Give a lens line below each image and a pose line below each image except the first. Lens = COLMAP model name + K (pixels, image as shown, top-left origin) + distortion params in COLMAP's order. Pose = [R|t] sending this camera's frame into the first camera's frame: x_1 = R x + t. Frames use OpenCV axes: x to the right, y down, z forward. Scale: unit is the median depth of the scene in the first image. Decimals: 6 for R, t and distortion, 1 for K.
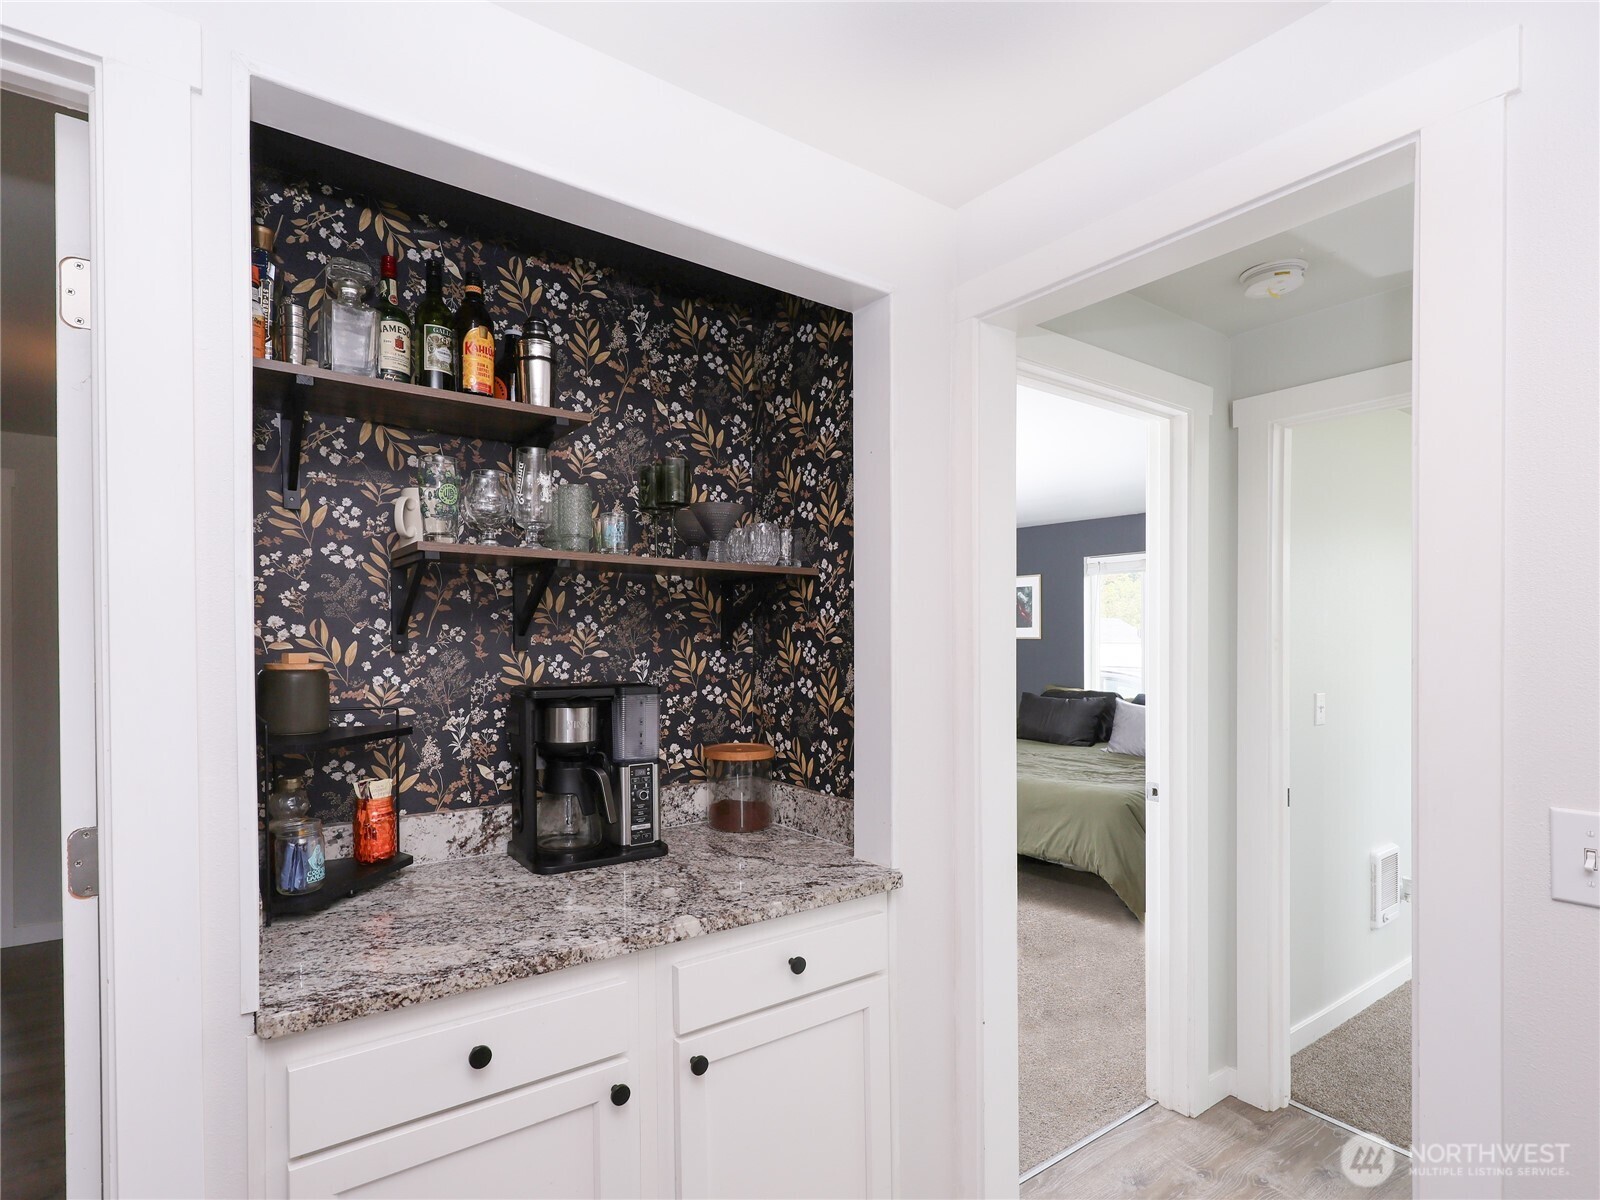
lens RADIAL K [[733.9, 0, 758.5], [0, 733.9, 636.5], [0, 0, 1]] dist [0.001310, -0.000484]
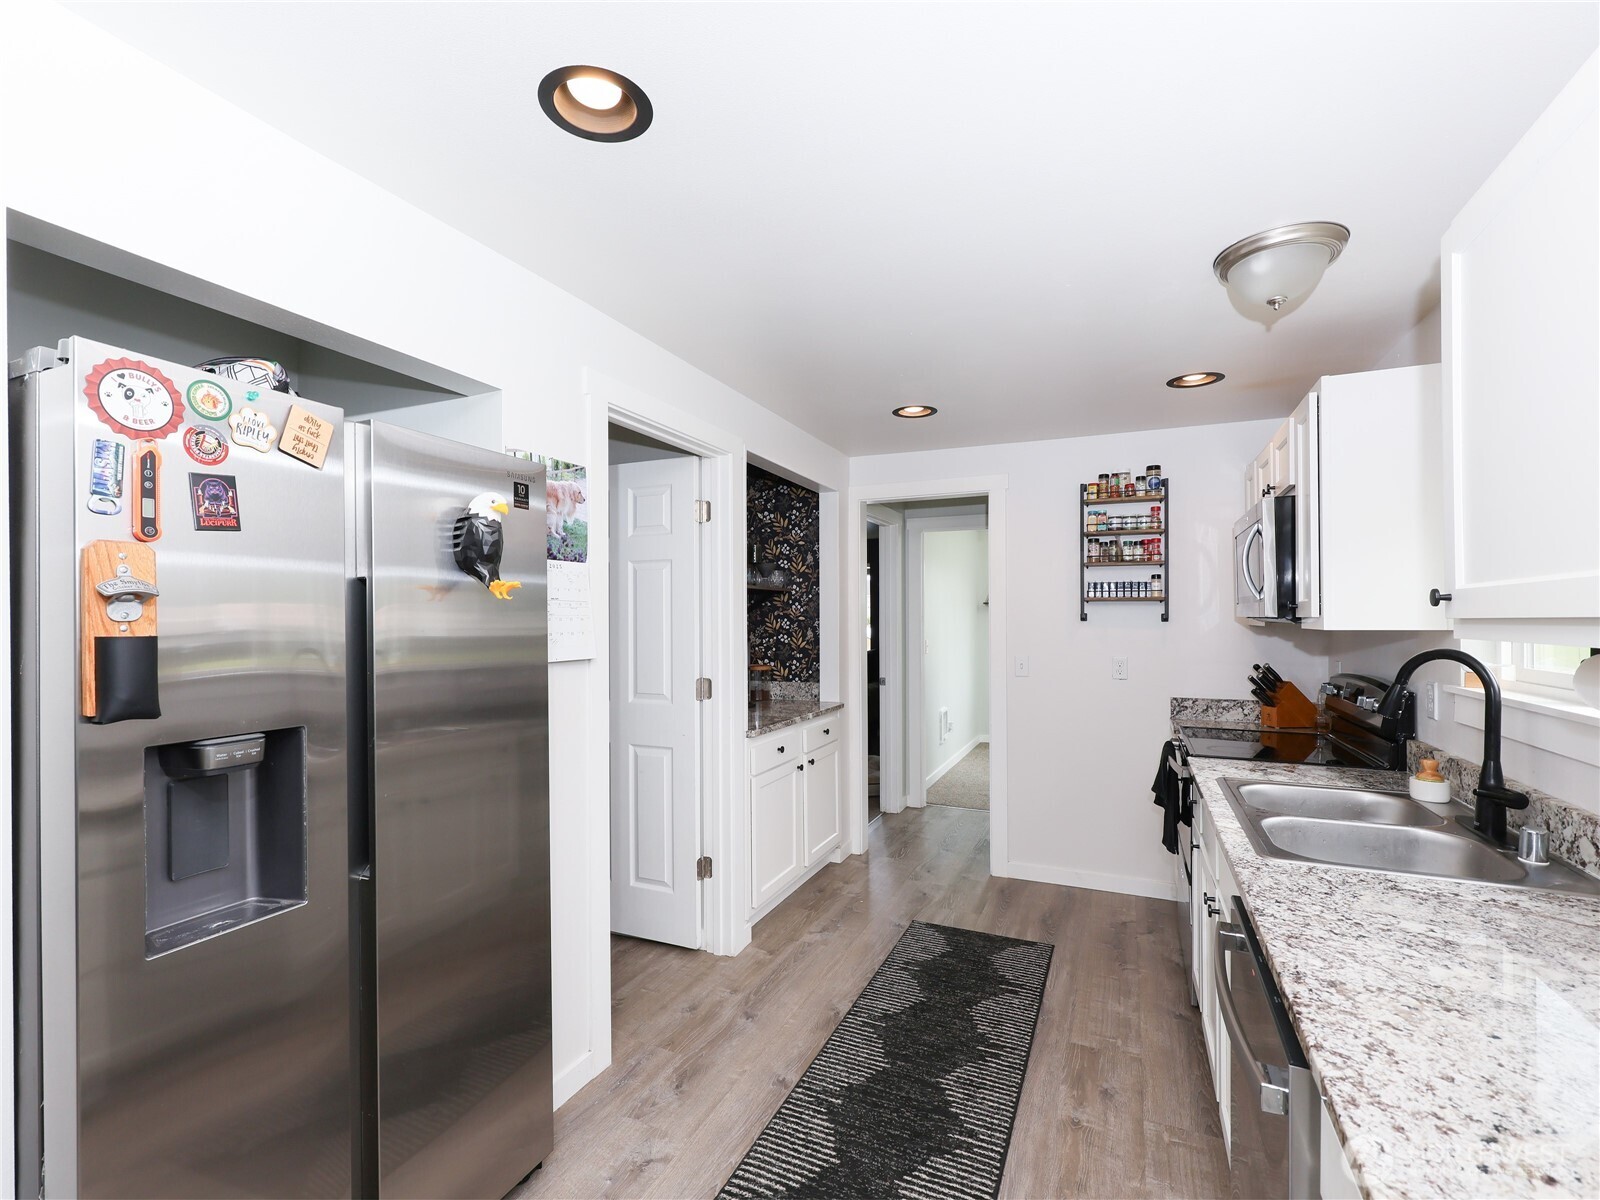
lens RADIAL K [[733.9, 0, 789.5], [0, 733.9, 614.4], [0, 0, 1]] dist [0.001310, -0.000484]
pose [[0.835206, -0.000180, 0.549938, -1.227454], [0.005320, 0.999956, -0.007753, 0.010288], [-0.549912, 0.009401, 0.835170, -0.991321]]
